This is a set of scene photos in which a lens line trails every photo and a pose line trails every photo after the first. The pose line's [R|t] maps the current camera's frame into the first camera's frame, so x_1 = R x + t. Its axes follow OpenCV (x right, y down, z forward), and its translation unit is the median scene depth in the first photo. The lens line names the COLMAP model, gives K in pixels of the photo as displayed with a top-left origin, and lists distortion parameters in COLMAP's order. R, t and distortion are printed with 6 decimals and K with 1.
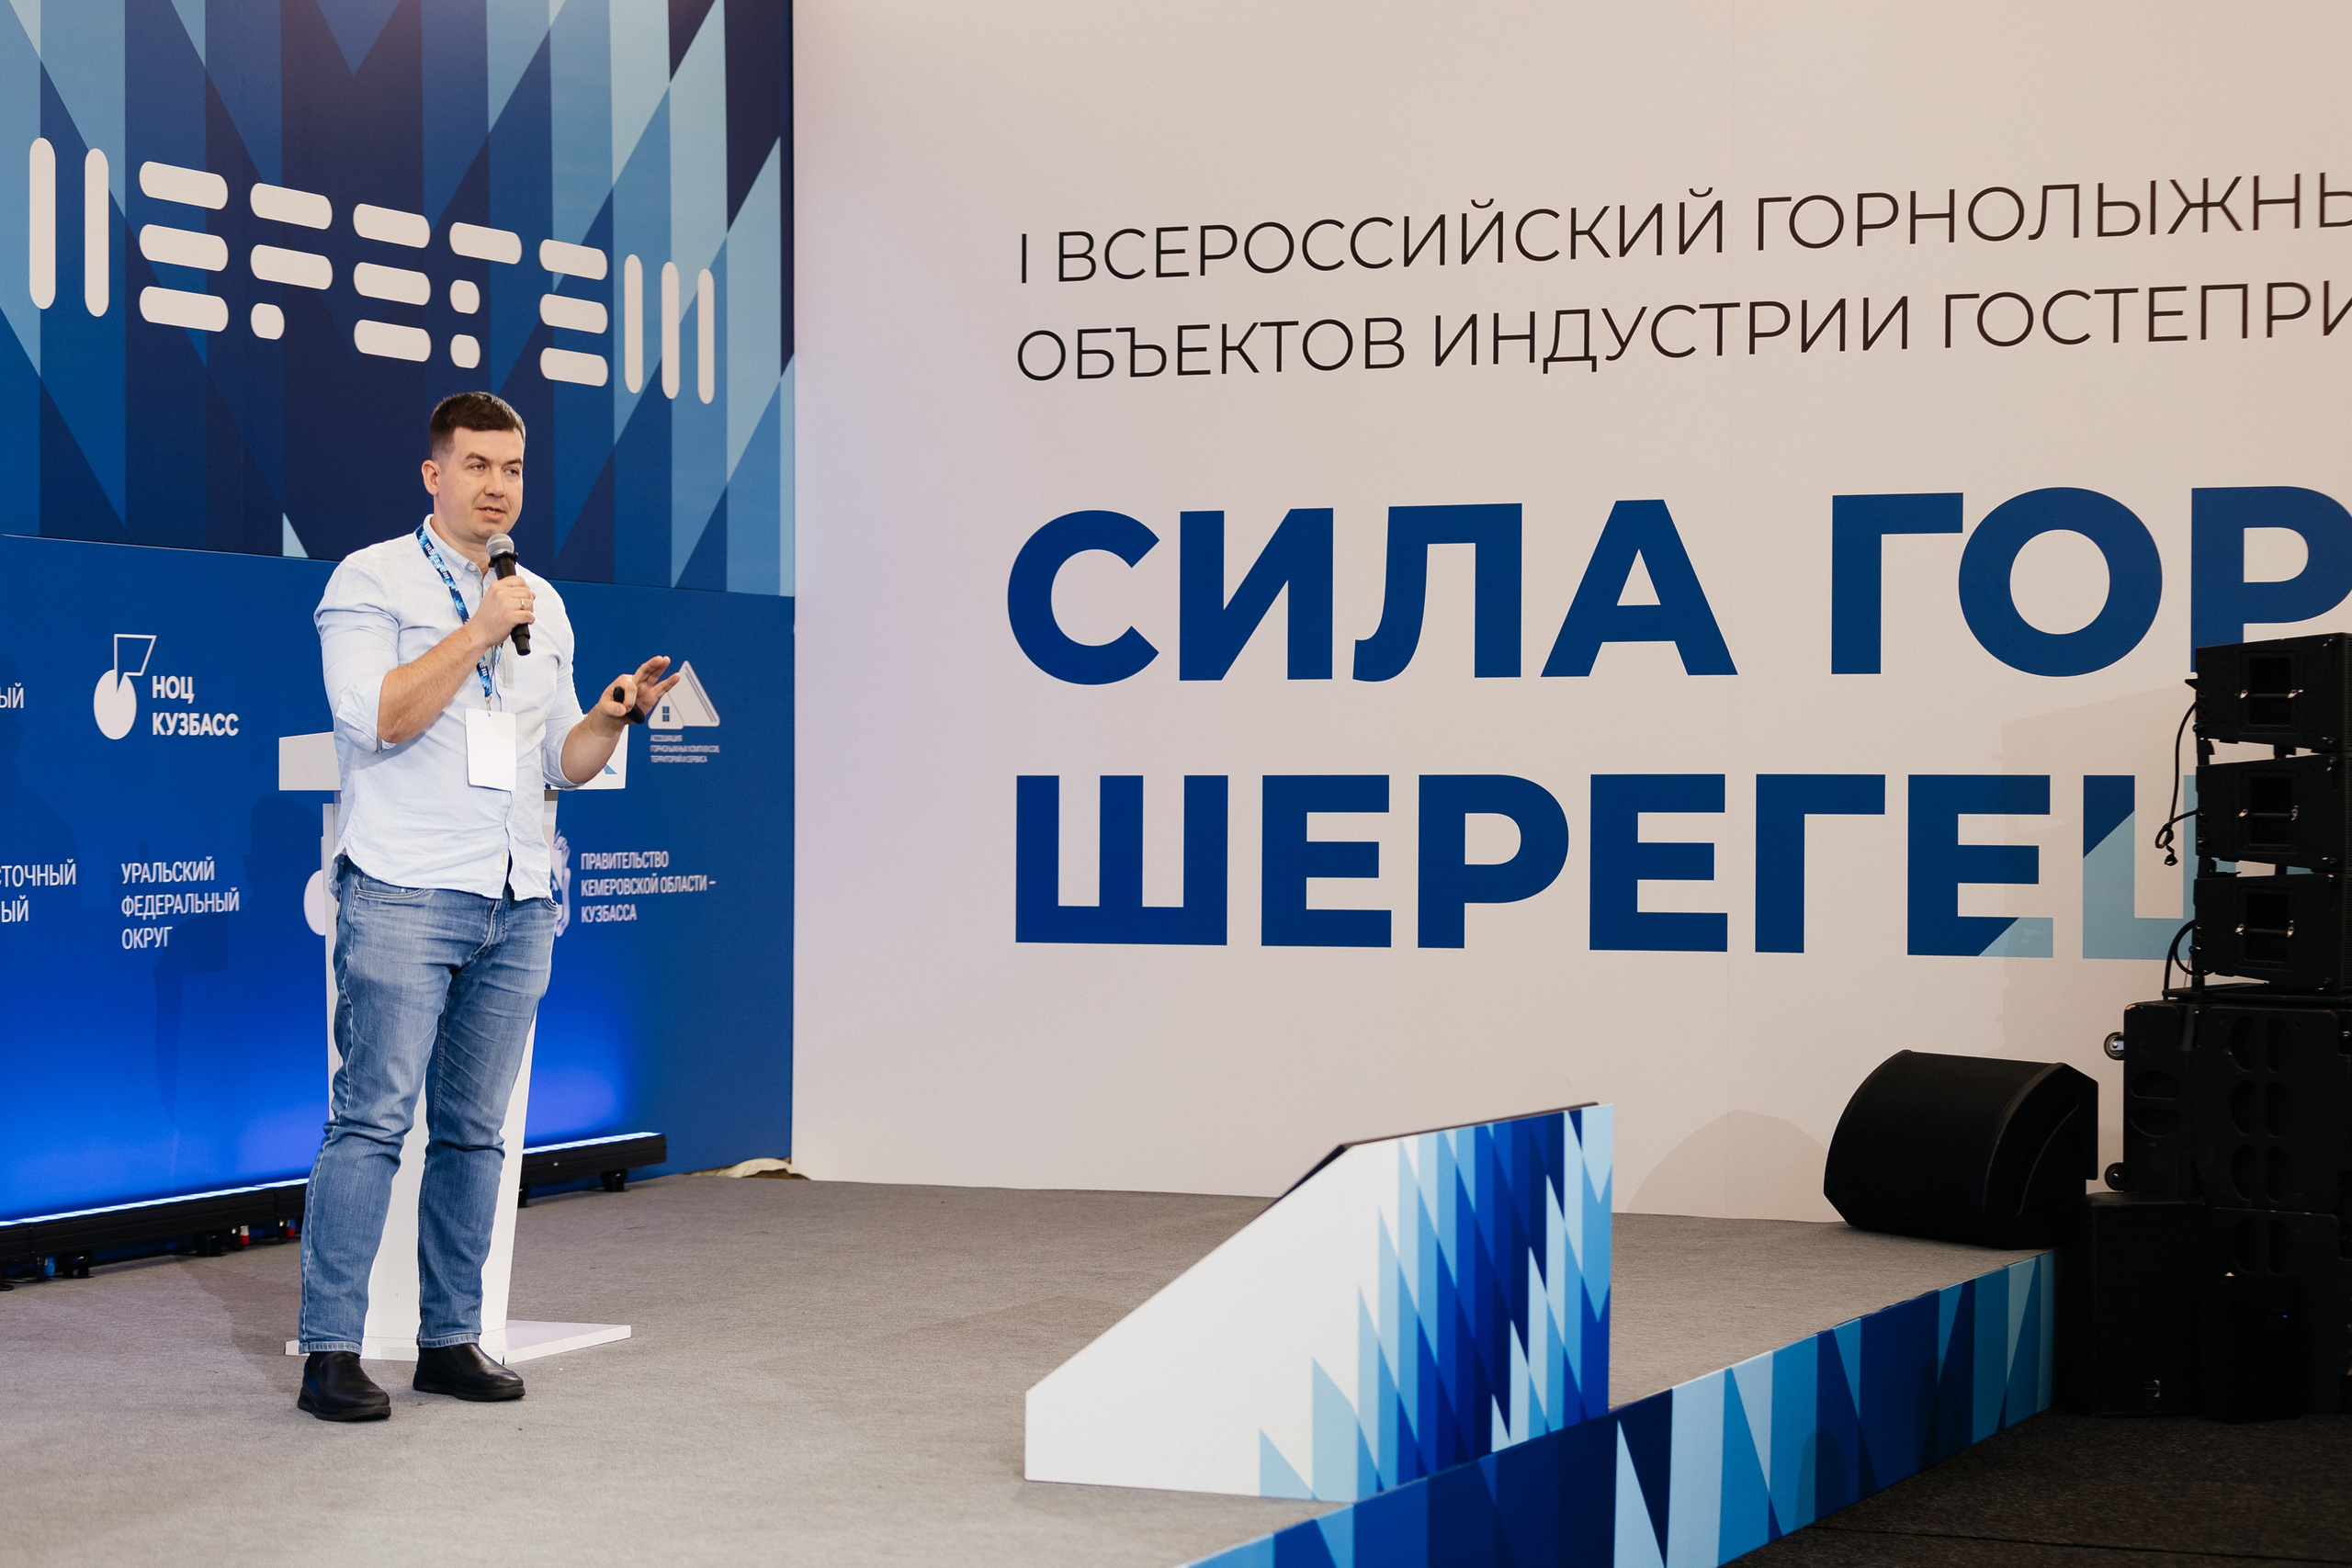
lens RADIAL K [[4815.1, 0, 1169.0], [0, 4815.1, 719.7], [0, 0, 1]] dist [0.107383, -0.167567]
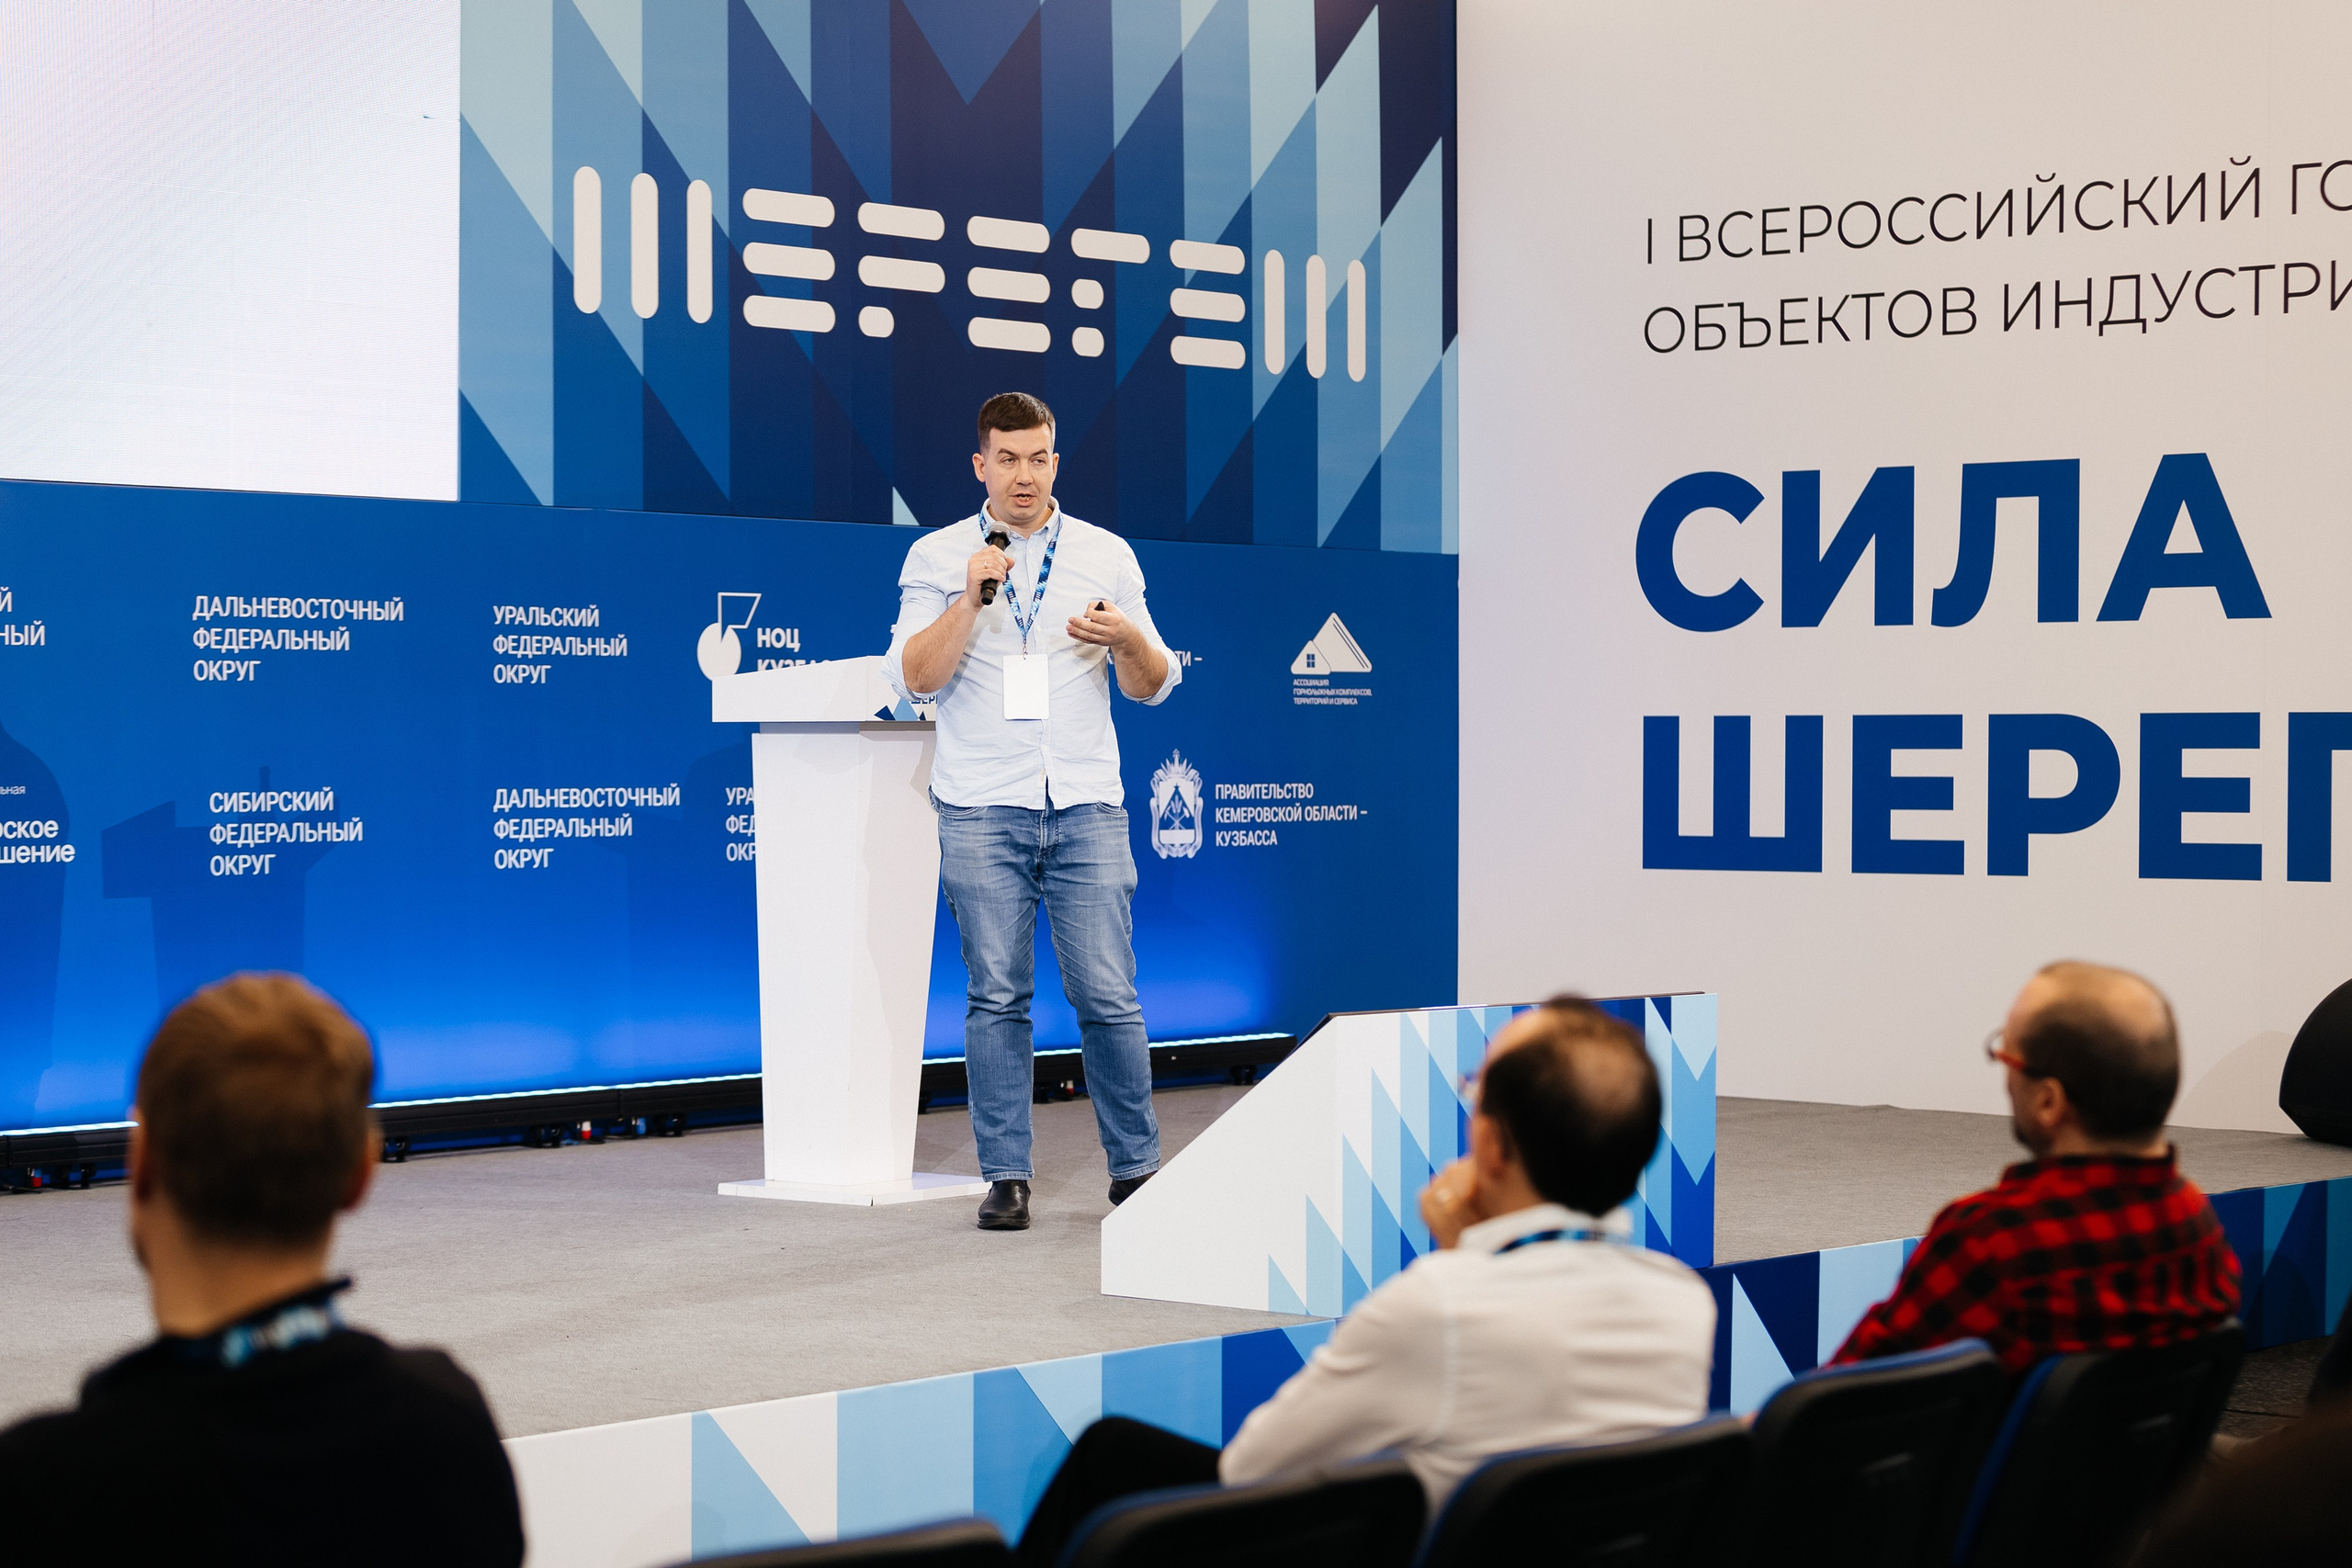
lens RADIAL K [[4720.5, 0, 1173.1], [0, 4720.5, 708.0], [0, 0, 1]] dist [0.102908, -0.034734]
pose [[0.962749, -0.002168, -0.270389, 0.165675], [0.003878, 0.999976, 0.005791, 0.003408], [0.270370, -0.006624, 0.962734, -0.062982]]
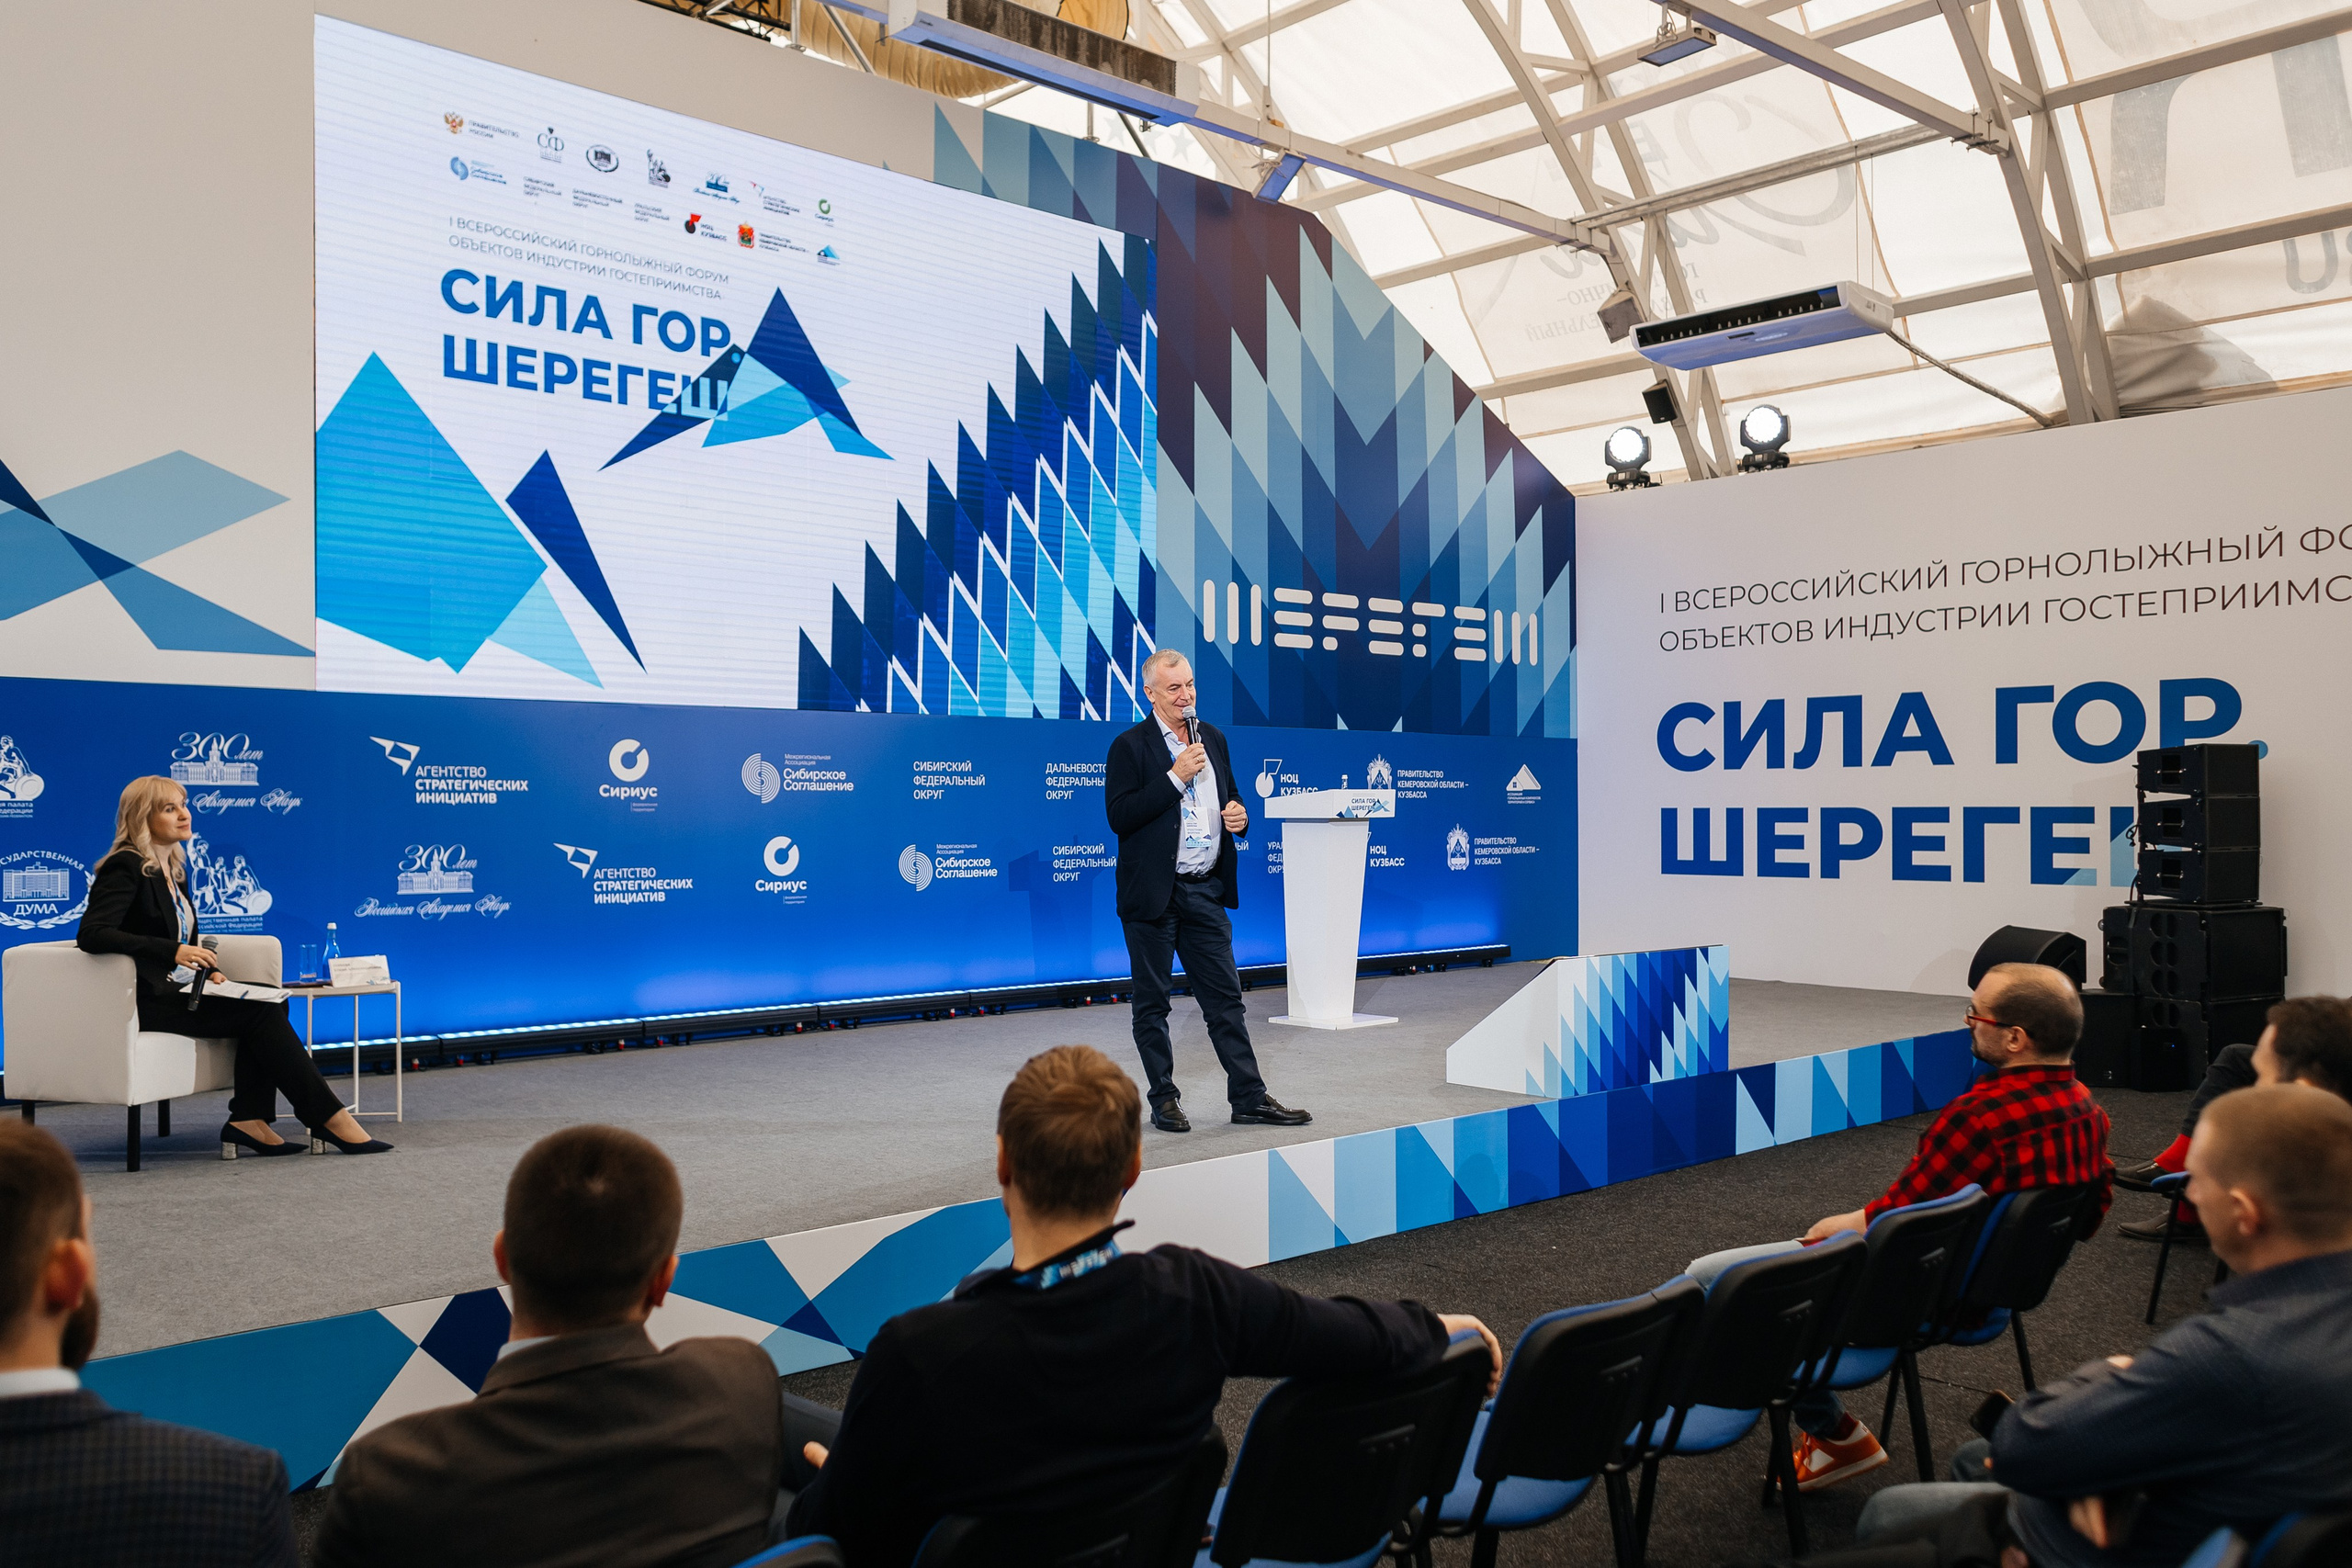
lens RADIAL K [[1824.6, 0, 1159.6], [0, 1824.6, 777.5], [0, 0, 1]] dist [0.030175, 0.000453]
pose [[0.912804, -0.010690, -0.408258, 0.128163], [0.009538, 0.999943, -0.004856, -0.002373], [0.408287, 0.000539, 0.912854, 0.018165]]
